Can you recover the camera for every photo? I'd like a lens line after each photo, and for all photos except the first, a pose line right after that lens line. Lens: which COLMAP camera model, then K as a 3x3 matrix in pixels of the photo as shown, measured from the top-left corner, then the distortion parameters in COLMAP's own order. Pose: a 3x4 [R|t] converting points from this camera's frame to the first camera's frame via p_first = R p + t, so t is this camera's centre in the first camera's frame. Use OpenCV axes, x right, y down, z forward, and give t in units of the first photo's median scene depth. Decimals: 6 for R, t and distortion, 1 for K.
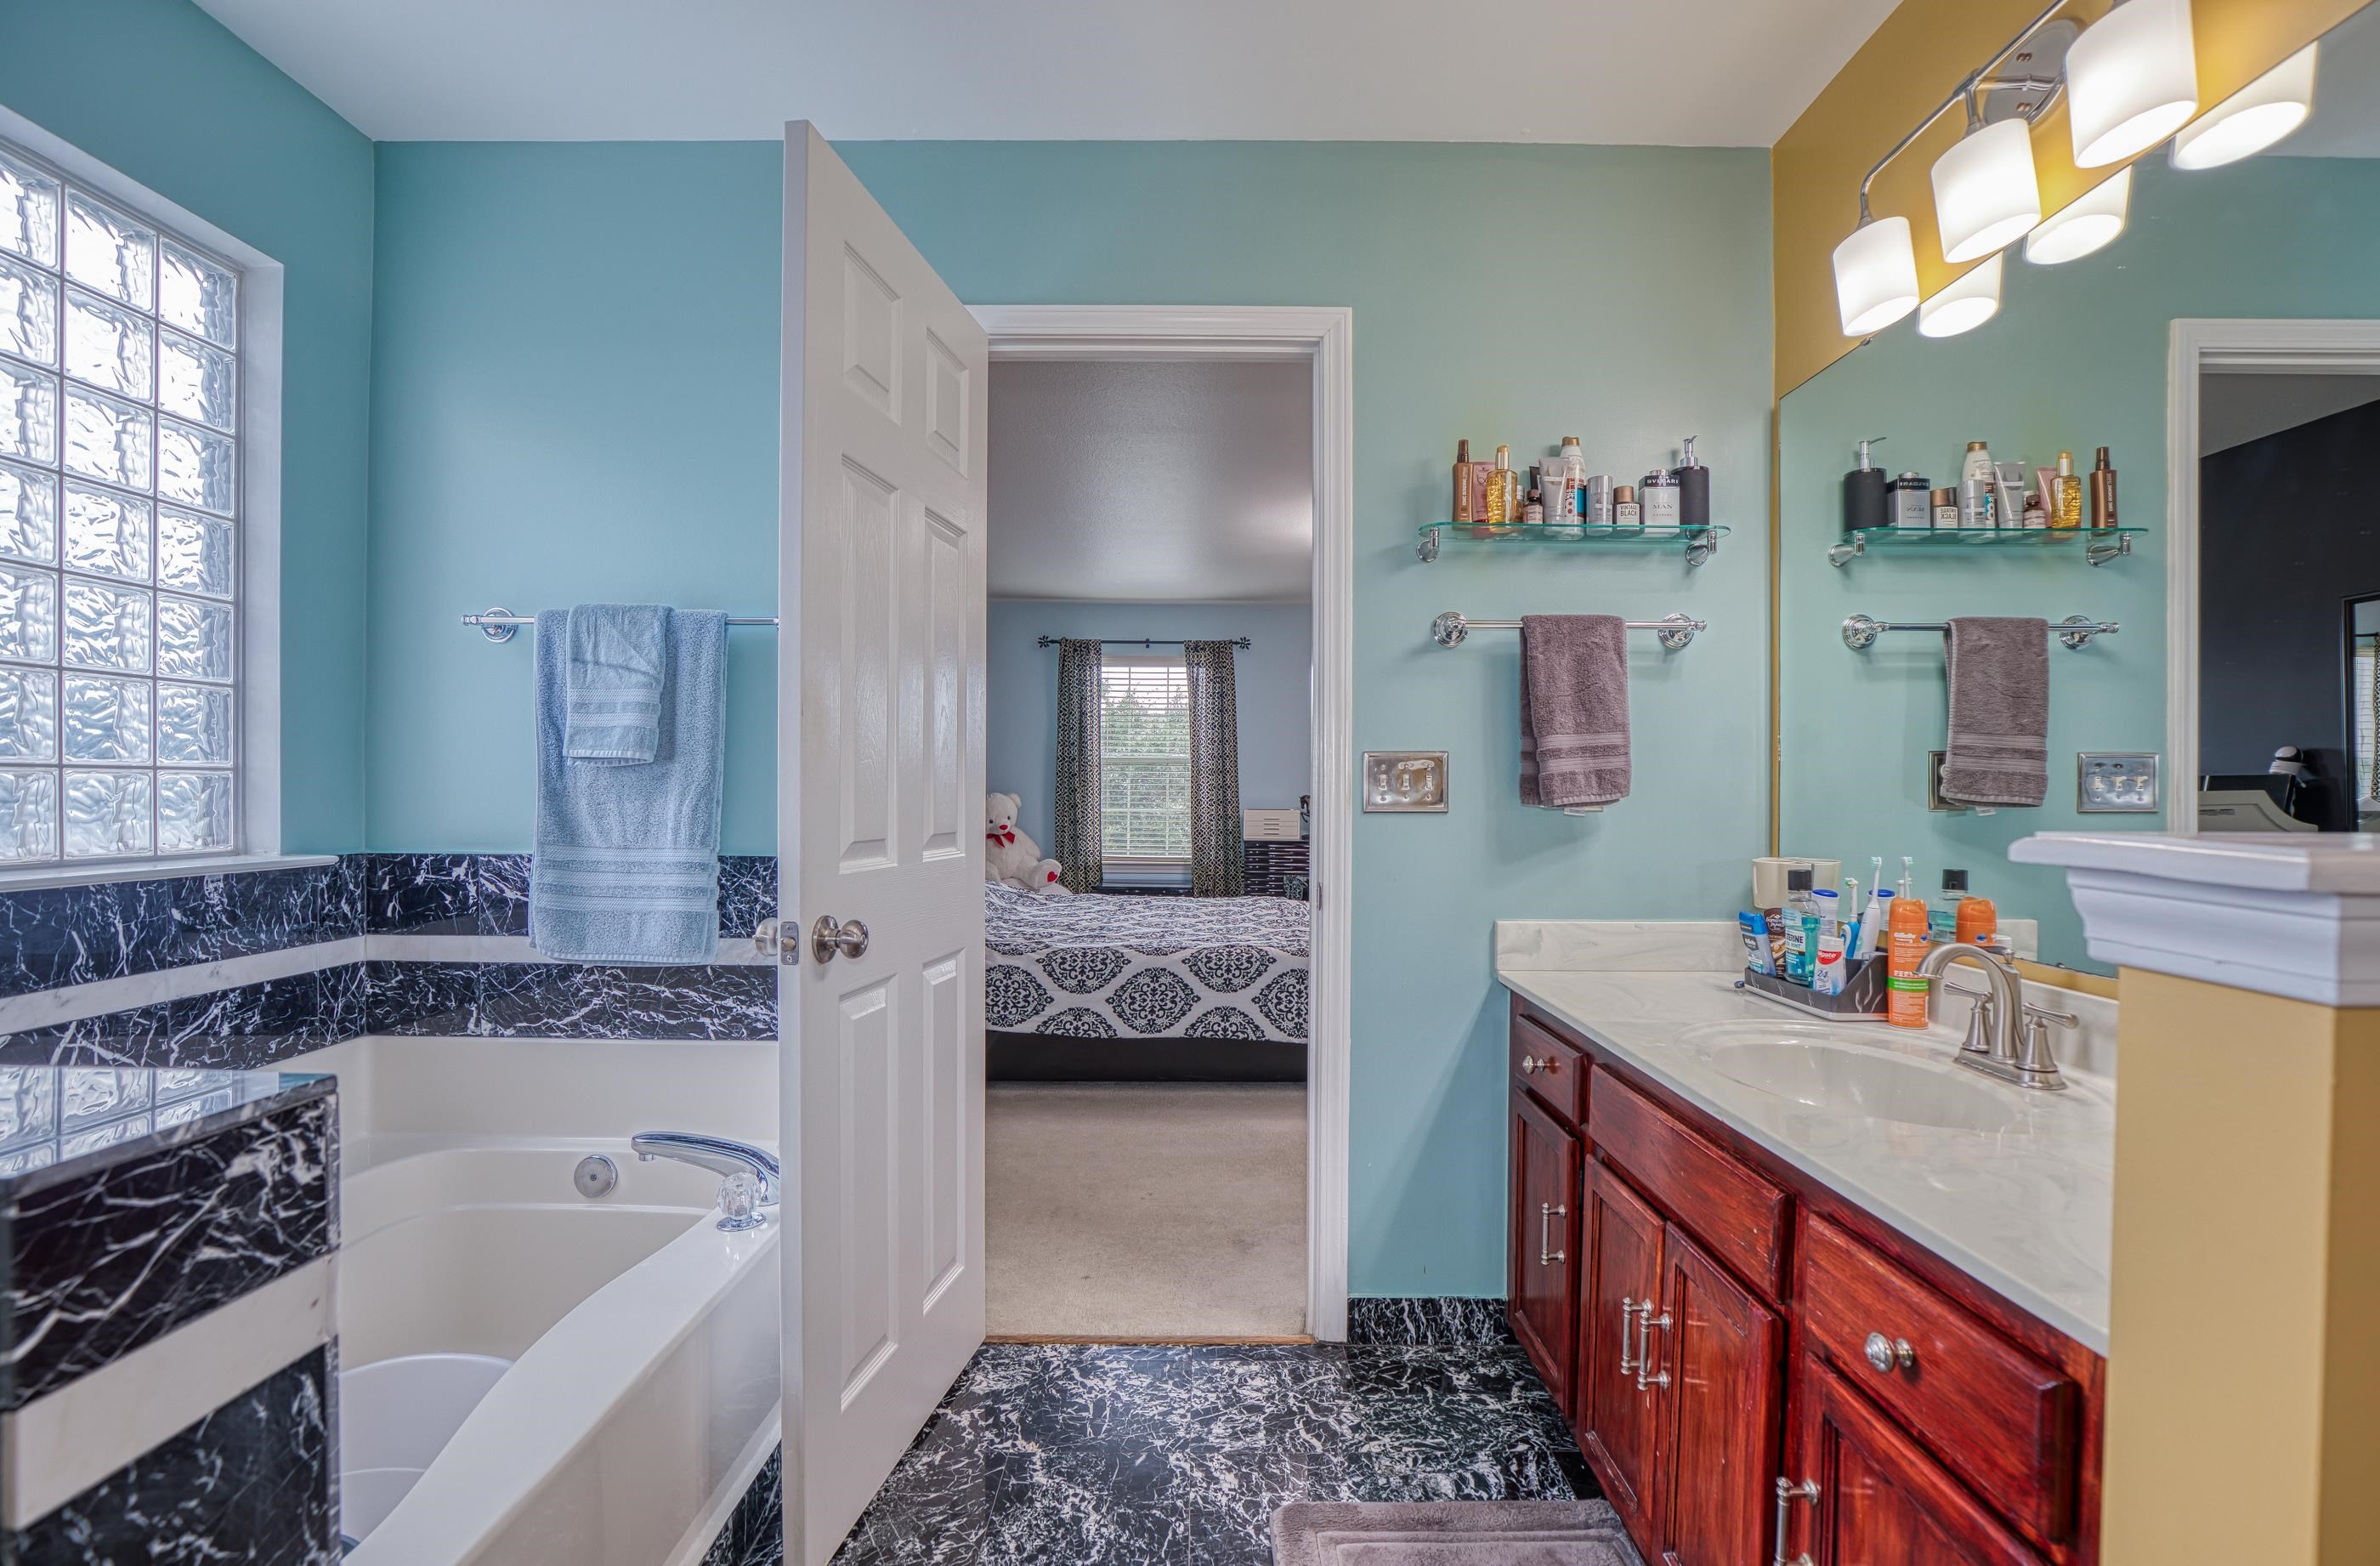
lens RADIAL K [[1095.7, 0, 1213.8], [0, 1095.7, 794.6], [0, 0, 1]] dist [-0.026066, 0.000577]
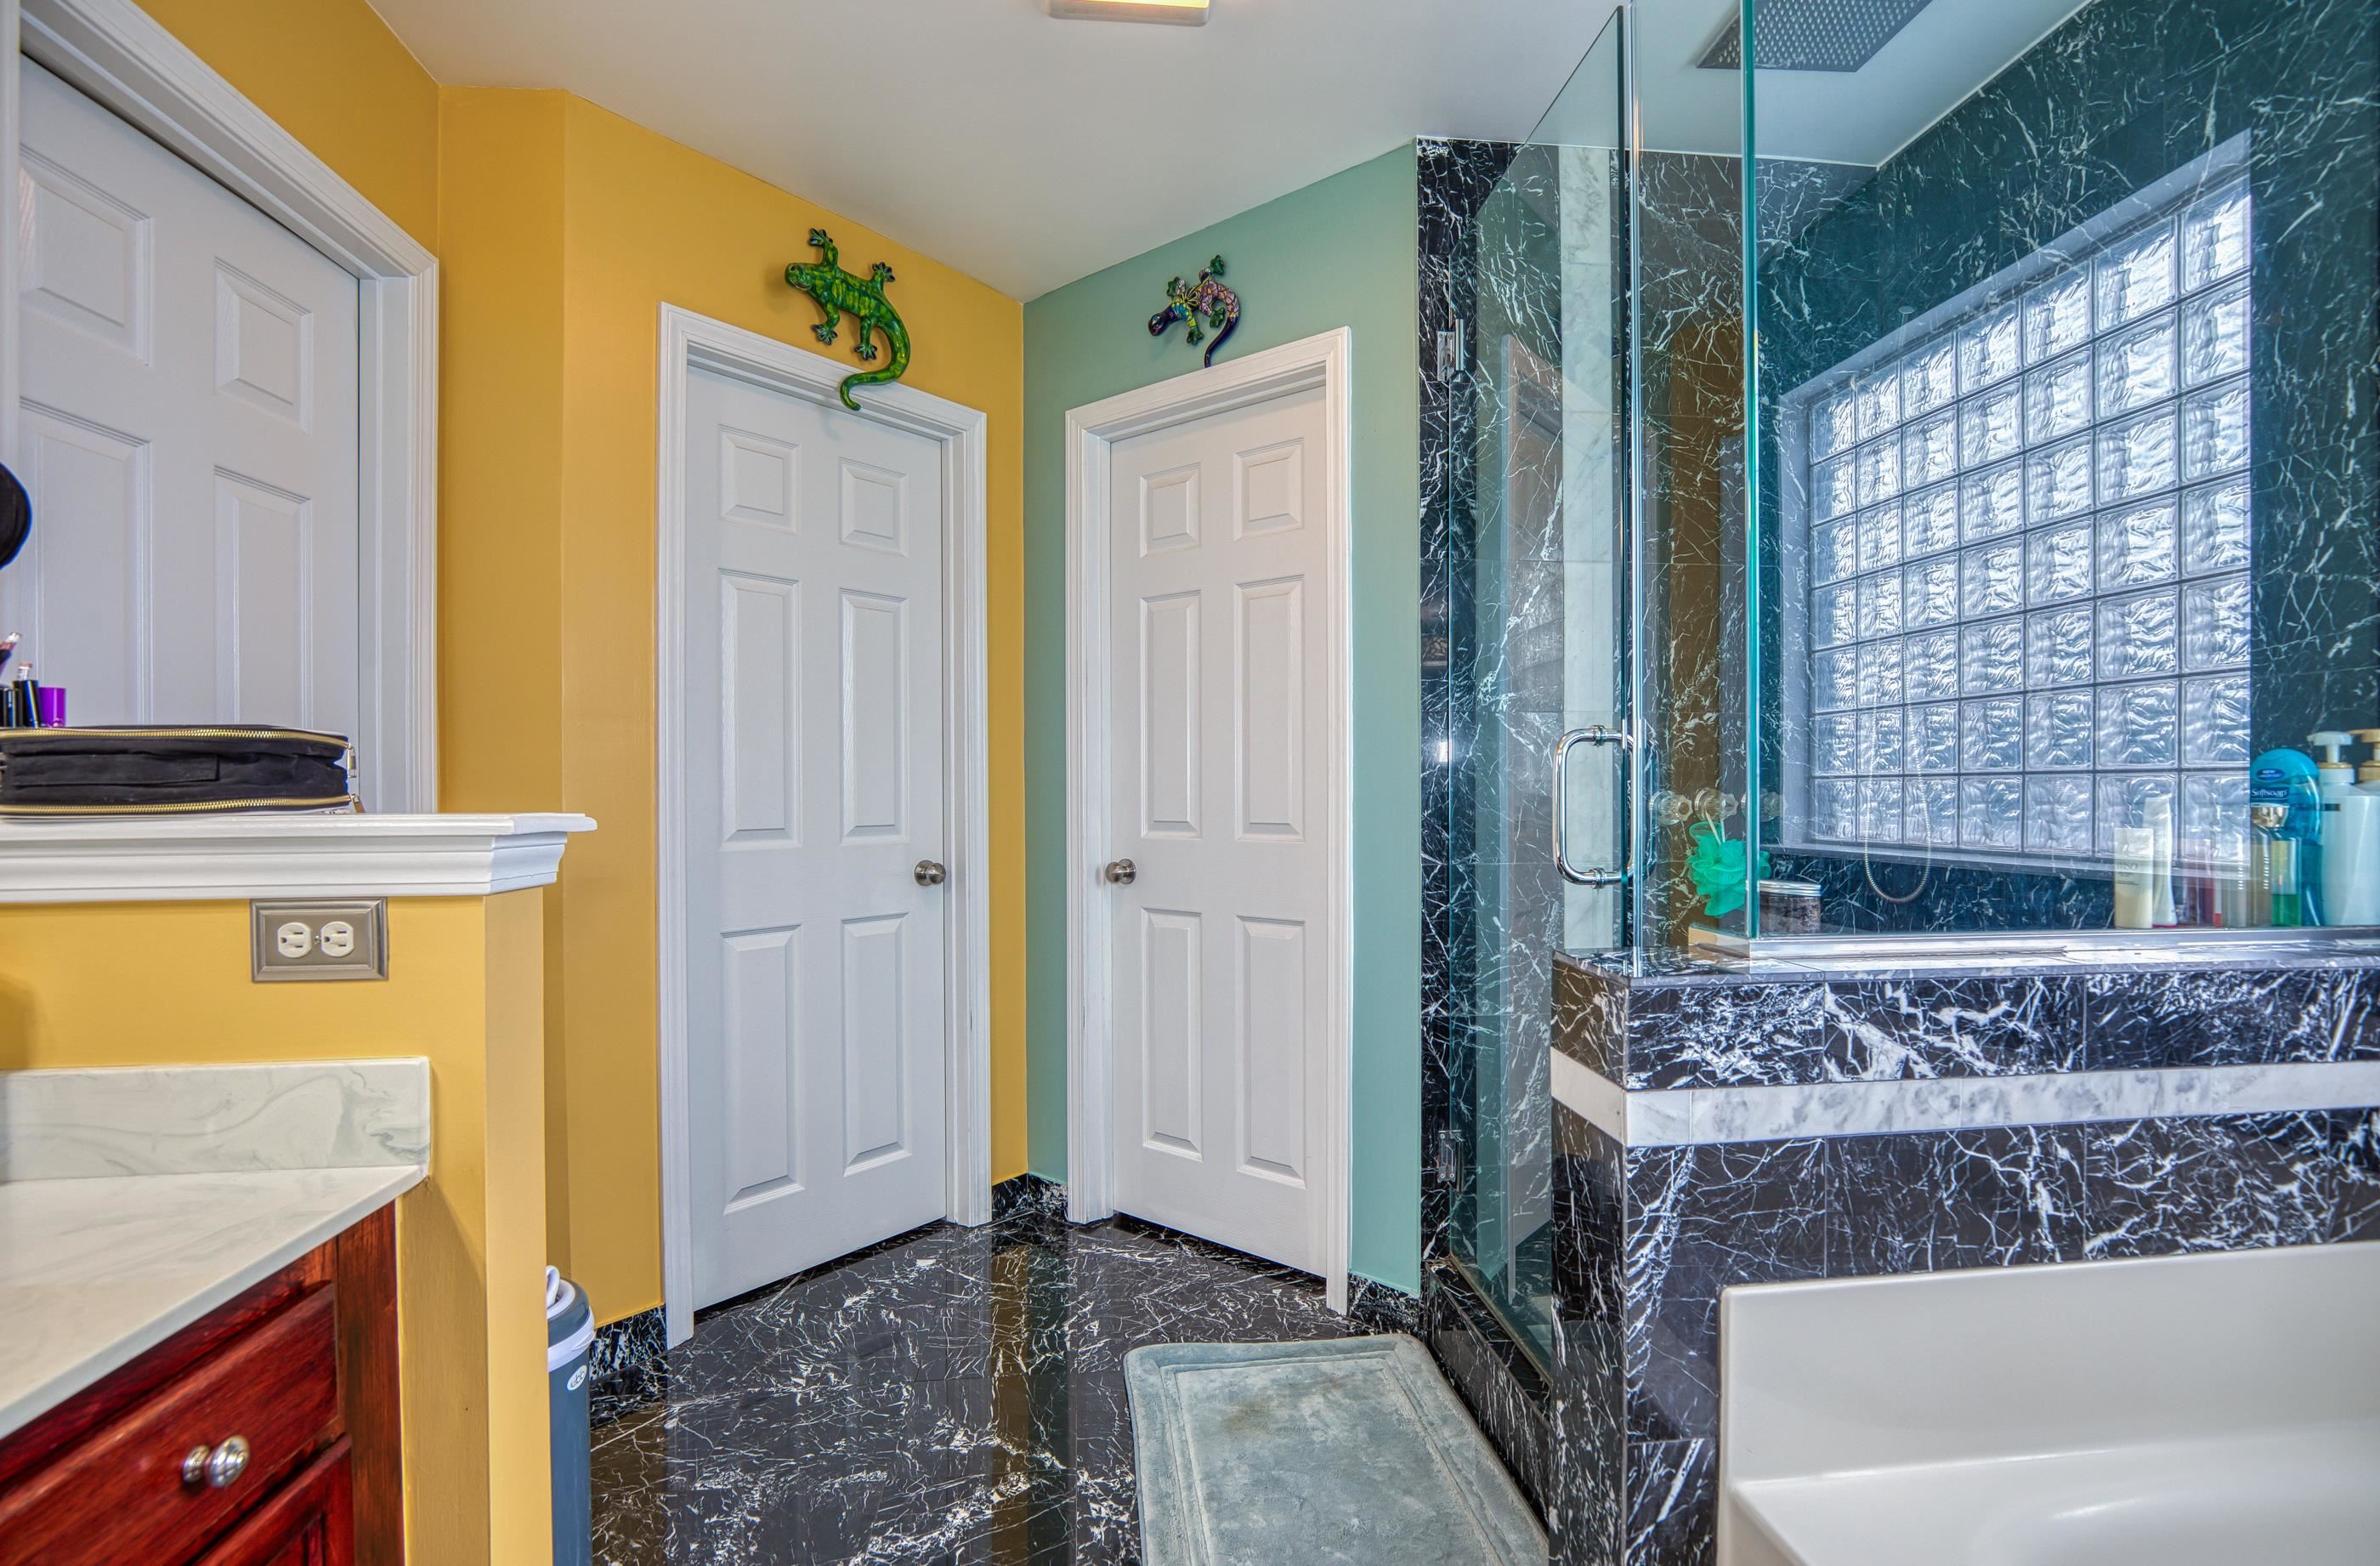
lens RADIAL K [[1095.7, 0, 1213.8], [0, 1095.7, 794.6], [0, 0, 1]] dist [-0.026066, 0.000577]
pose [[-0.993507, -0.002826, -0.113737, -0.049312], [-0.003903, 0.999950, 0.009252, -0.009479], [0.113705, 0.009636, -0.993468, 2.190588]]
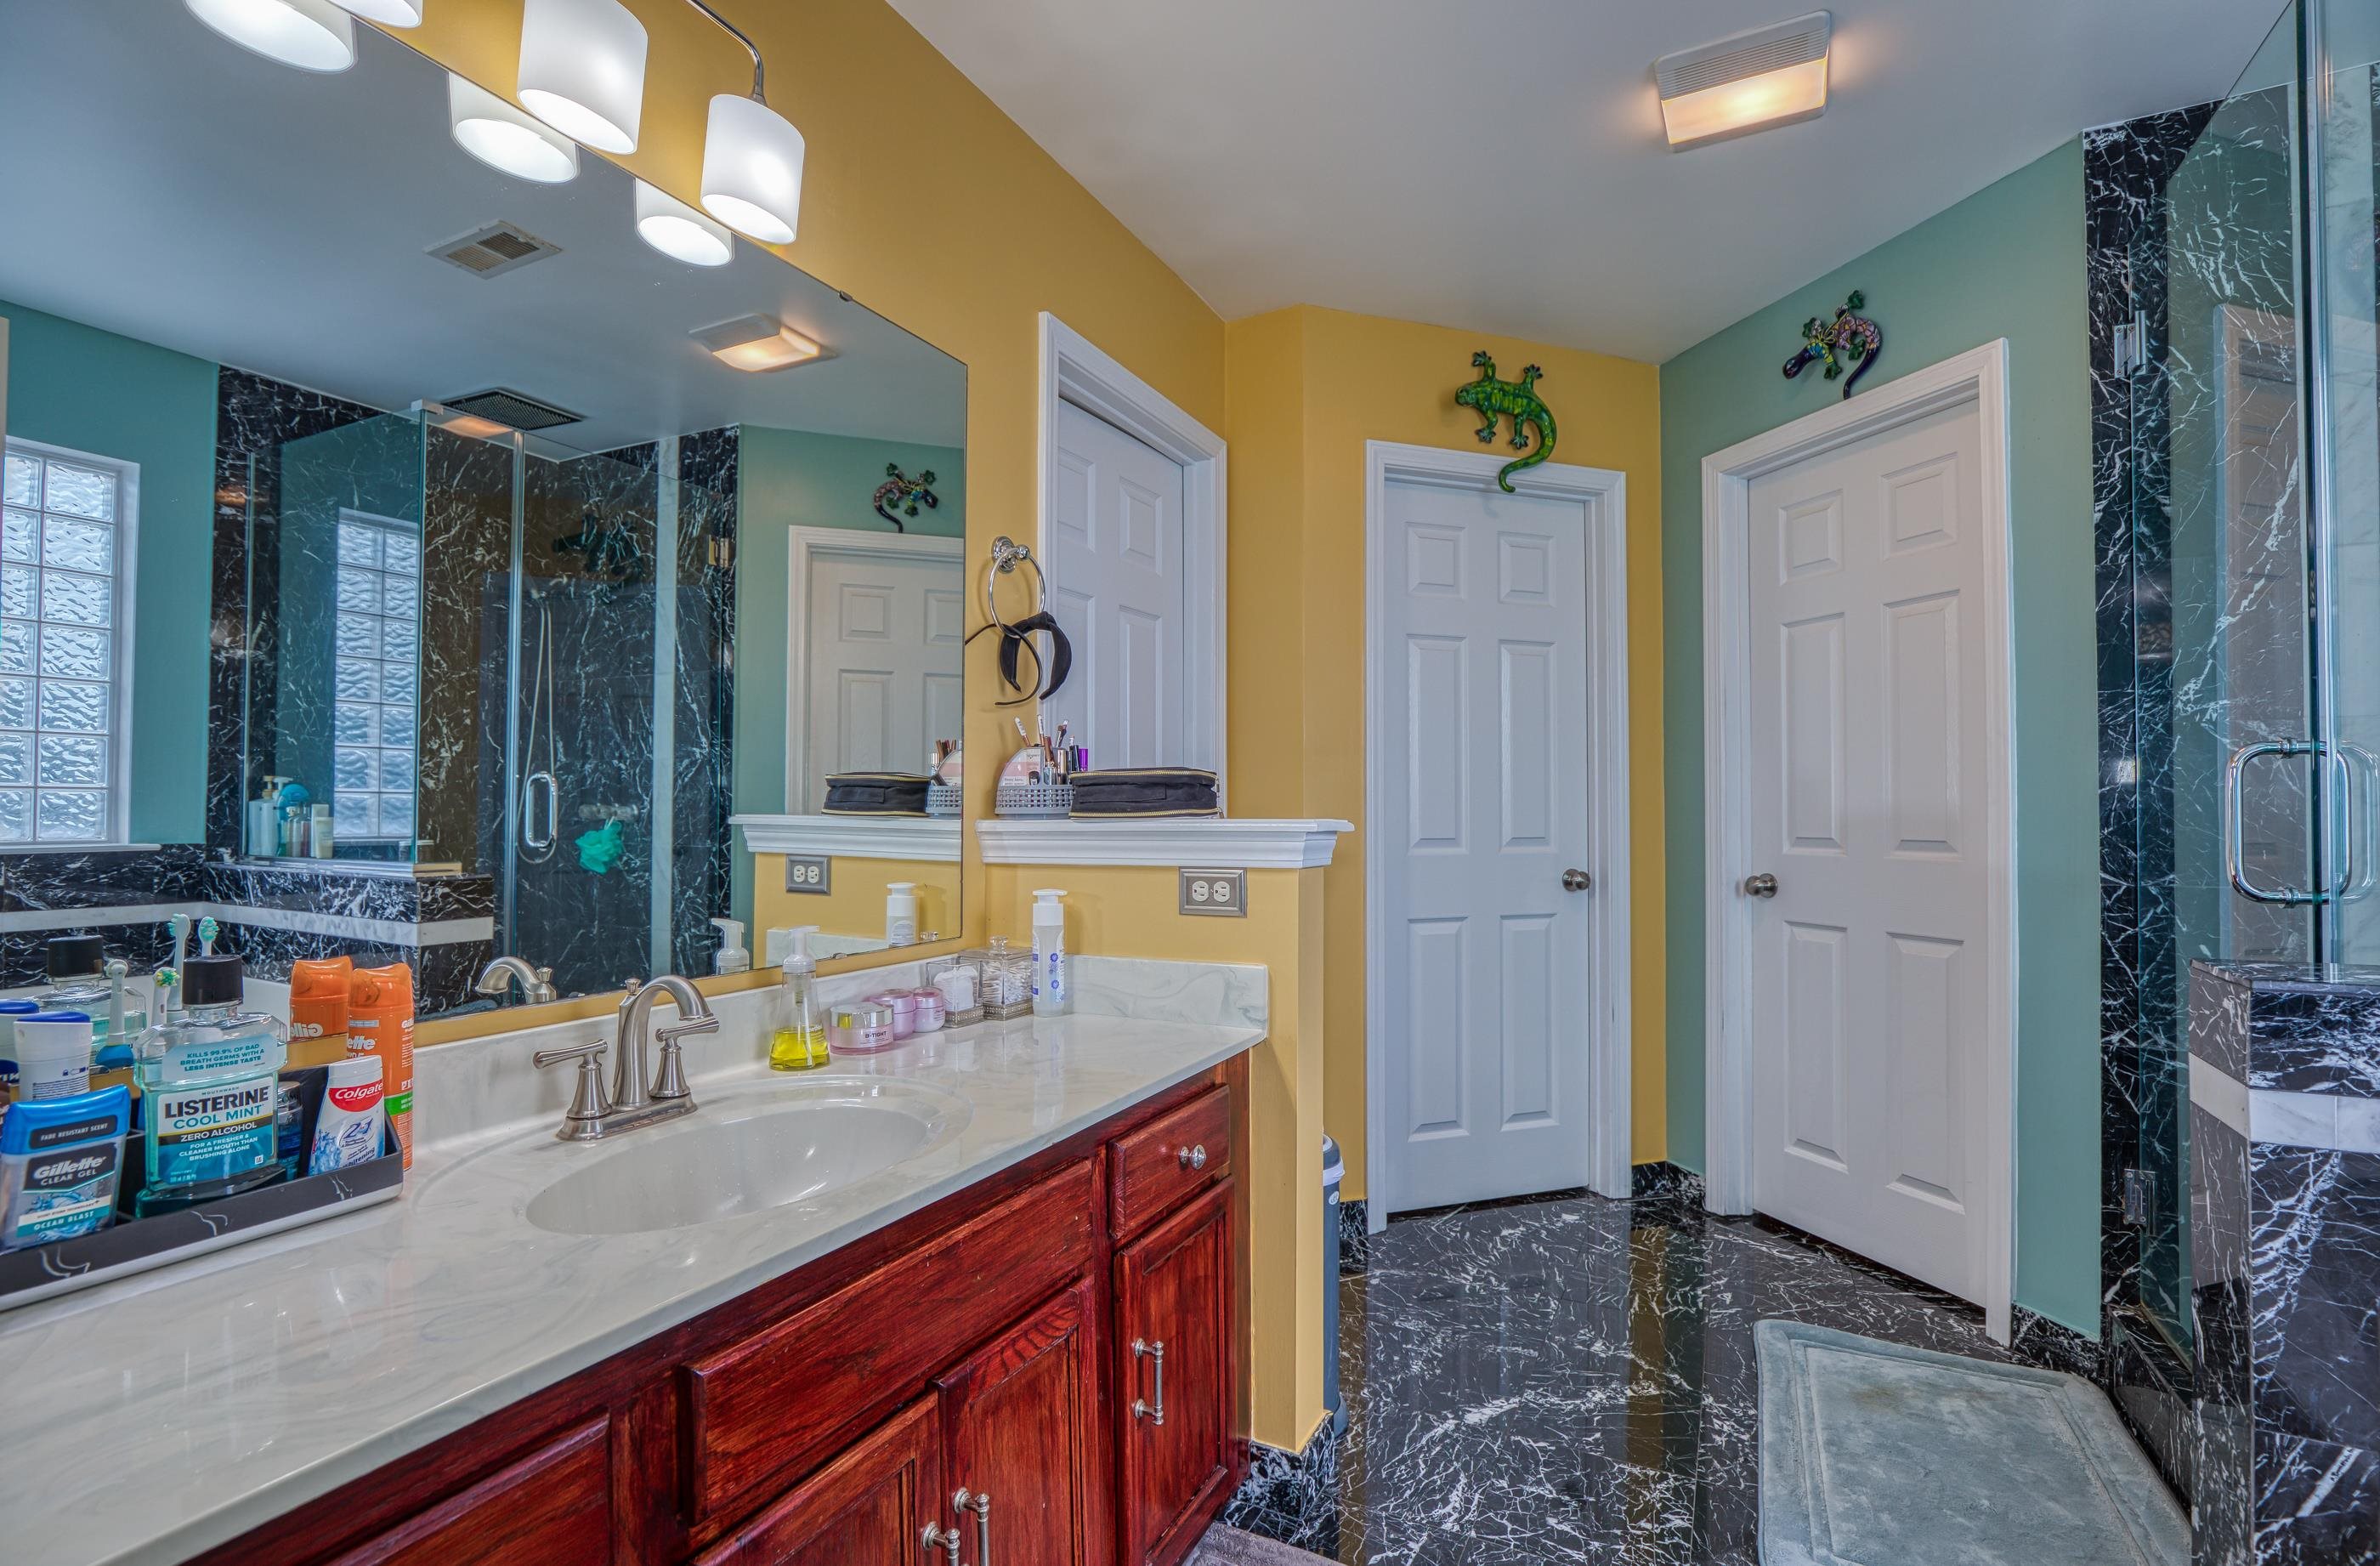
lens RADIAL K [[1082.4, 0, 1201.0], [0, 1082.4, 798.1], [0, 0, 1]] dist [-0.029115, 0.007384]
pose [[-0.890800, 0.000211, 0.454395, -0.115707], [-0.002128, 0.999987, -0.004635, -0.001788], [-0.454390, -0.005096, -0.890788, 2.746804]]
